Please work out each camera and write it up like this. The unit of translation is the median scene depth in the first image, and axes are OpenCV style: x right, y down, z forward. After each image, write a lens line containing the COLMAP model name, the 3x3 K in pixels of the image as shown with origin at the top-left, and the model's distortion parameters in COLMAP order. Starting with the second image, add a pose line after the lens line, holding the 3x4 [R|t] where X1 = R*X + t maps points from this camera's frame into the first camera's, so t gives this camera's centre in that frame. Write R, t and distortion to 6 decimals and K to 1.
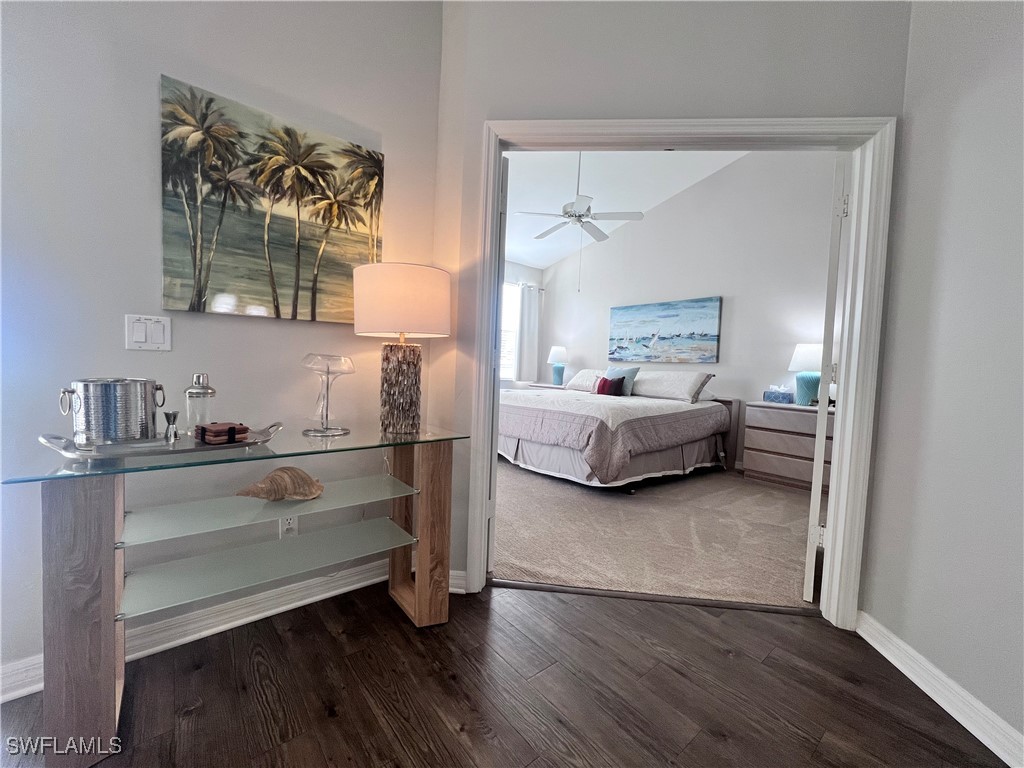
lens RADIAL K [[412.6, 0, 512.0], [0, 412.6, 384.0], [0, 0, 1]] dist [-0.000938, -0.000121]
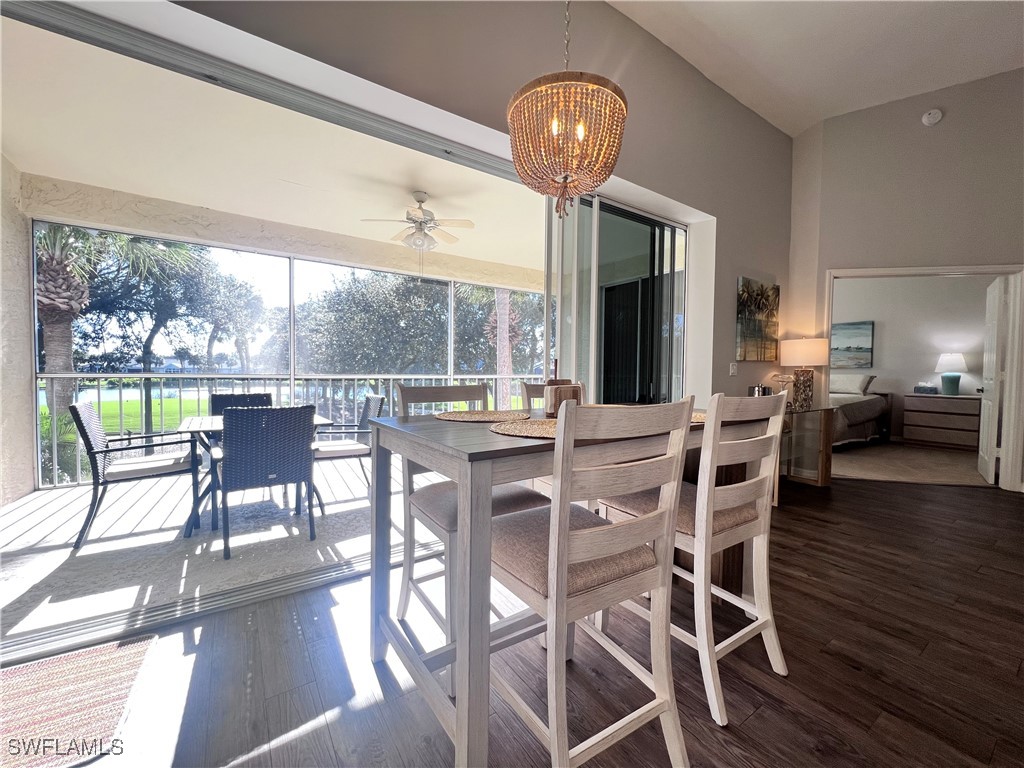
lens RADIAL K [[412.6, 0, 512.0], [0, 412.6, 384.0], [0, 0, 1]] dist [-0.000938, -0.000121]
pose [[0.994855, -0.027634, -0.097469, -0.682711], [0.026374, 0.999551, -0.014186, -0.008335], [0.097818, 0.011542, 0.995137, -0.610446]]
